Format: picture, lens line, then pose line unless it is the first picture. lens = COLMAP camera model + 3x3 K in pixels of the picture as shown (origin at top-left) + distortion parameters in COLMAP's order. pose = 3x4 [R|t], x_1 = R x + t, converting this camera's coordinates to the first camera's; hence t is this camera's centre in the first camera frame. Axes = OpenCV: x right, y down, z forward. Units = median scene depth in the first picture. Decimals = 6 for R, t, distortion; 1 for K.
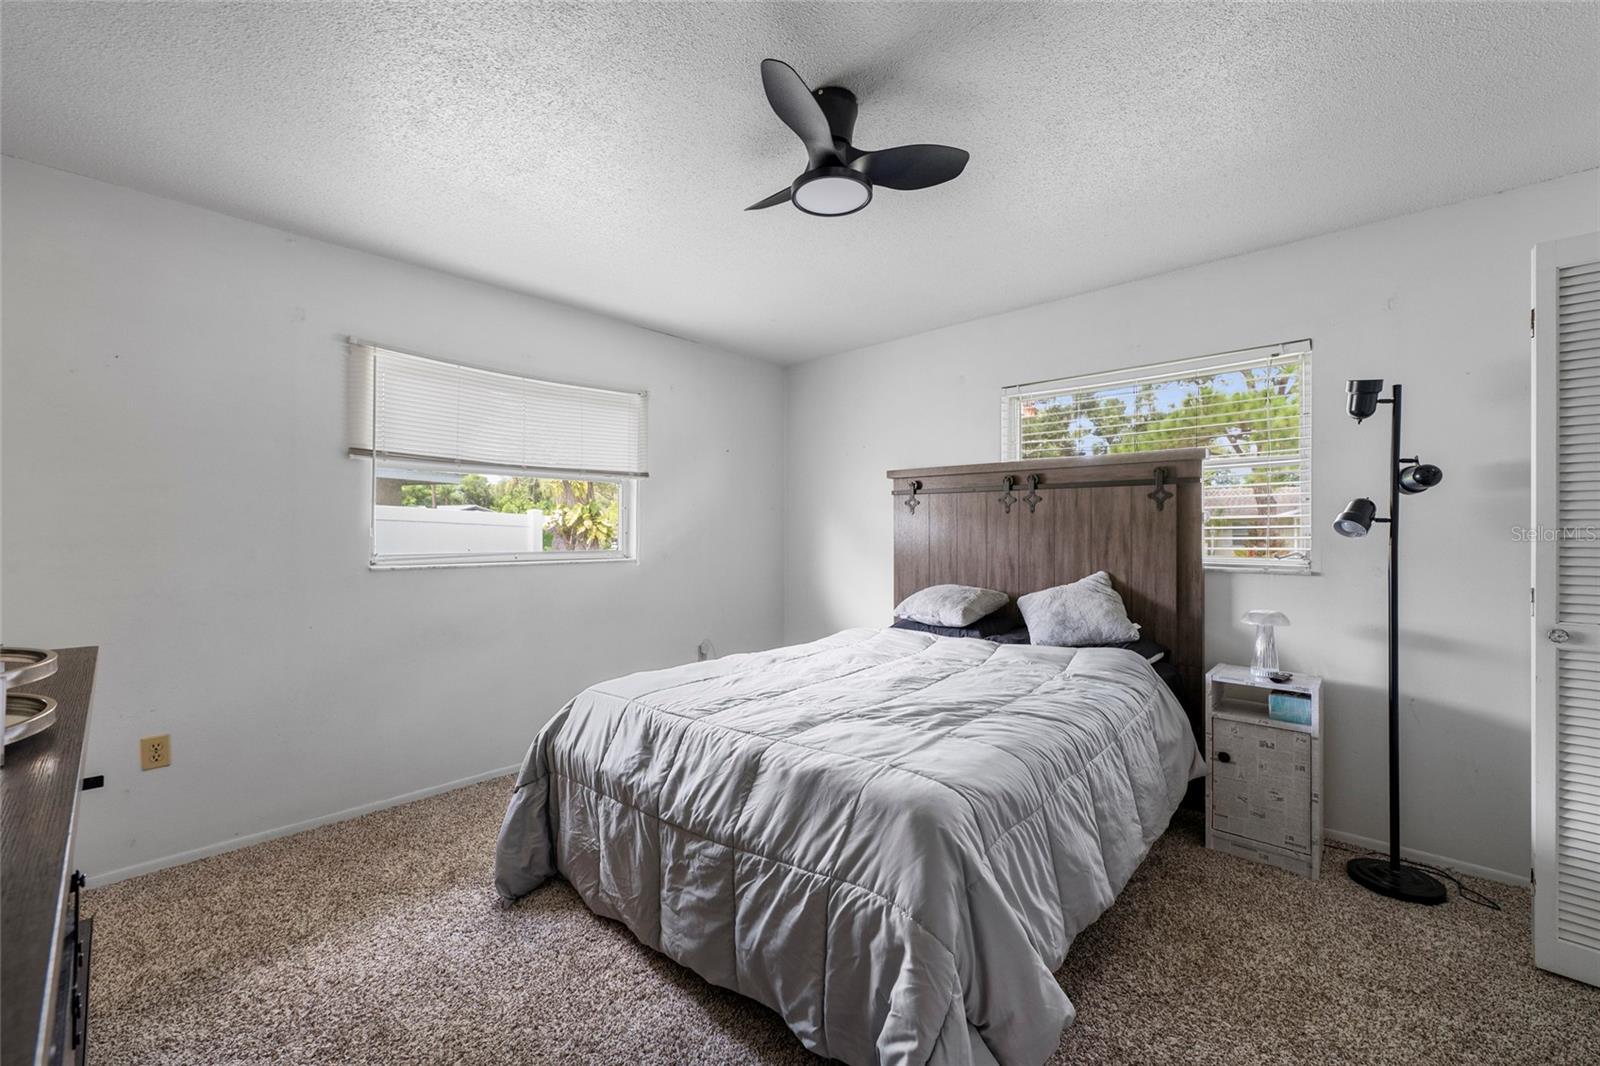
lens RADIAL K [[636.3, 0, 795.5], [0, 636.3, 532.0], [0, 0, 1]] dist [-0.001641, -0.001290]
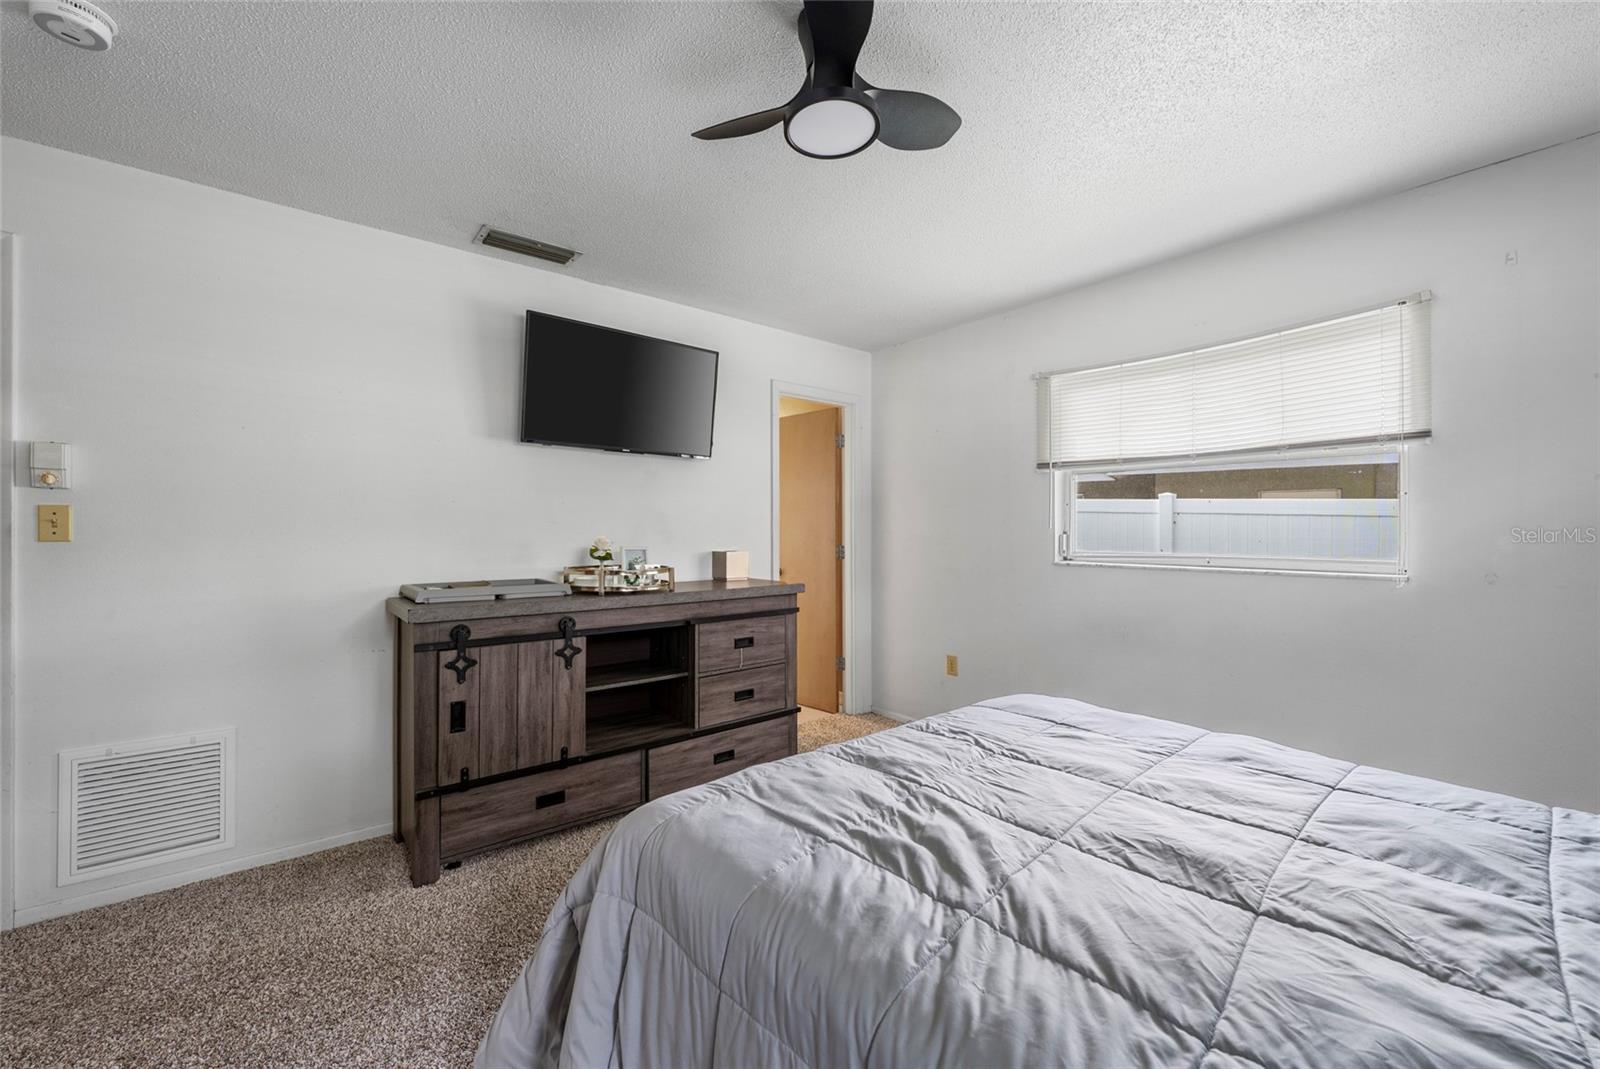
lens RADIAL K [[636.3, 0, 796.4], [0, 636.3, 530.7], [0, 0, 1]] dist [-0.001641, -0.001290]
pose [[-0.133768, -0.003338, -0.991007, 0.781329], [-0.001556, 0.999994, -0.003158, 0.003317], [0.991011, 0.001120, -0.133773, 0.929997]]
